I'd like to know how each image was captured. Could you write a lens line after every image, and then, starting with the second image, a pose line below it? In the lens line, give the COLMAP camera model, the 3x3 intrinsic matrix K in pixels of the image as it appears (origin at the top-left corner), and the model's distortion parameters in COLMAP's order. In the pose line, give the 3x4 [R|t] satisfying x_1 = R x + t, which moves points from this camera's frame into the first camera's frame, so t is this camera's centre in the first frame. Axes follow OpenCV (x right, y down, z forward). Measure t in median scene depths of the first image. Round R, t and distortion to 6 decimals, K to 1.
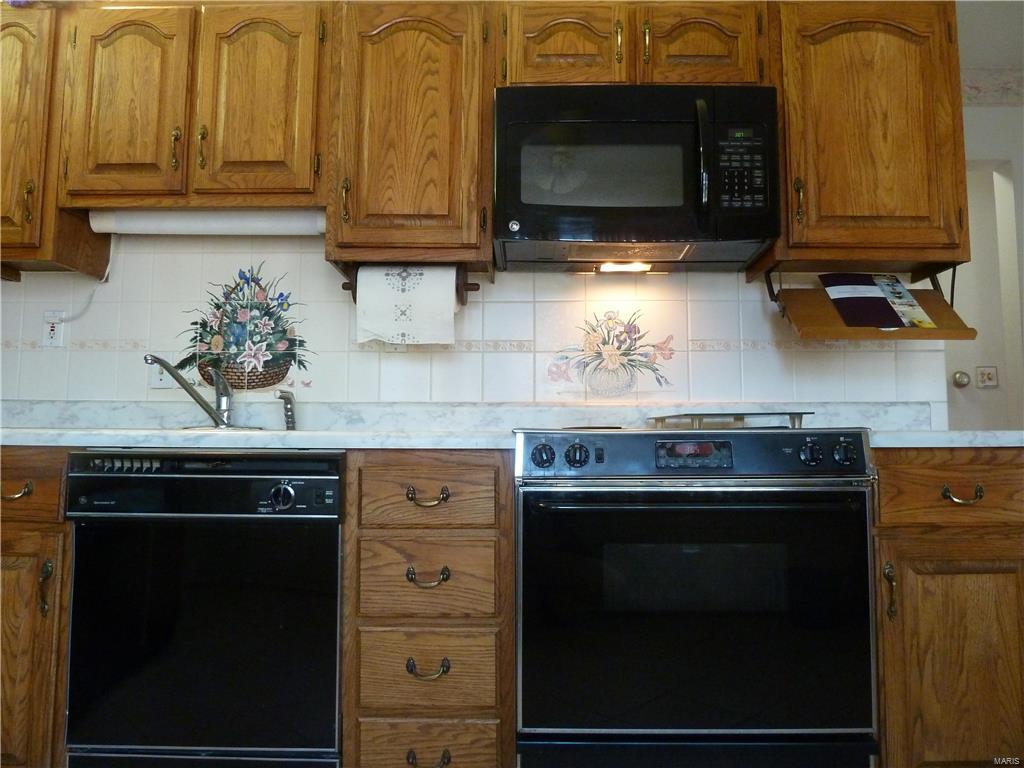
lens RADIAL K [[760.8, 0, 516.3], [0, 760.8, 381.3], [0, 0, 1]] dist [-0.034415, 0.003588]
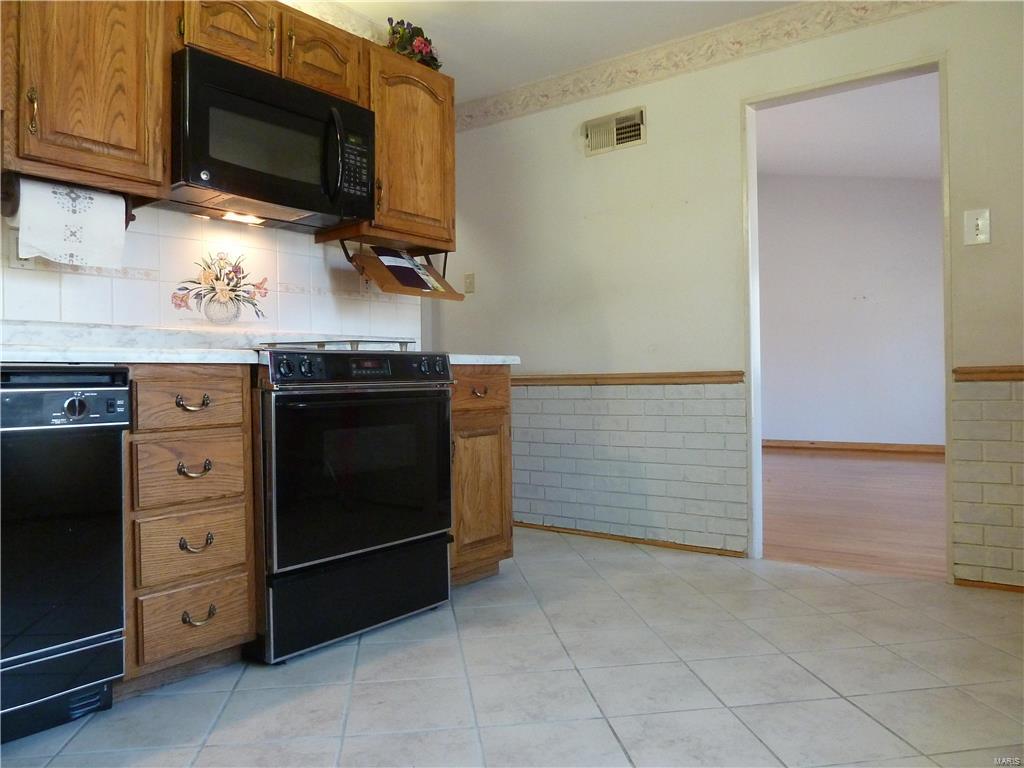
lens RADIAL K [[760.8, 0, 509.8], [0, 760.8, 379.4], [0, 0, 1]] dist [-0.034415, 0.003588]
pose [[0.598297, -0.011486, 0.801192, -0.634078], [-0.054367, 0.997011, 0.054892, 0.018125], [-0.799428, -0.076400, 0.595884, -0.086296]]
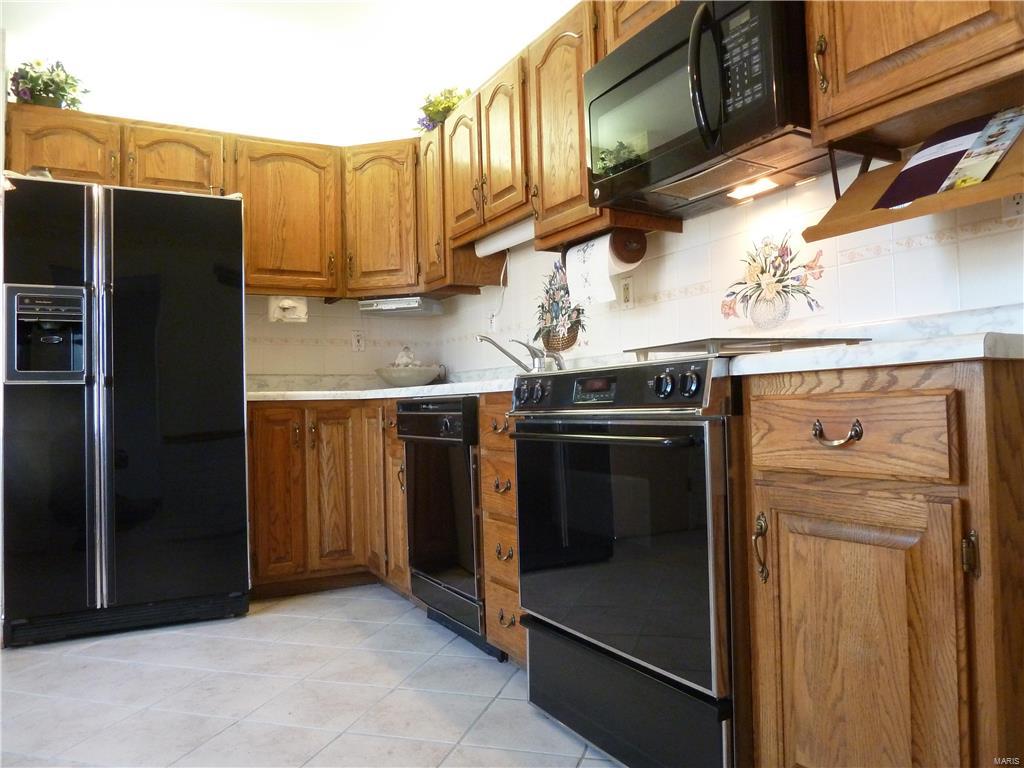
lens RADIAL K [[760.8, 0, 516.4], [0, 760.8, 381.9], [0, 0, 1]] dist [-0.034415, 0.003588]
pose [[0.492857, -0.042173, -0.869087, 0.881868], [0.103933, 0.994527, 0.010681, 0.048958], [0.863880, -0.095591, 0.494543, 0.299830]]
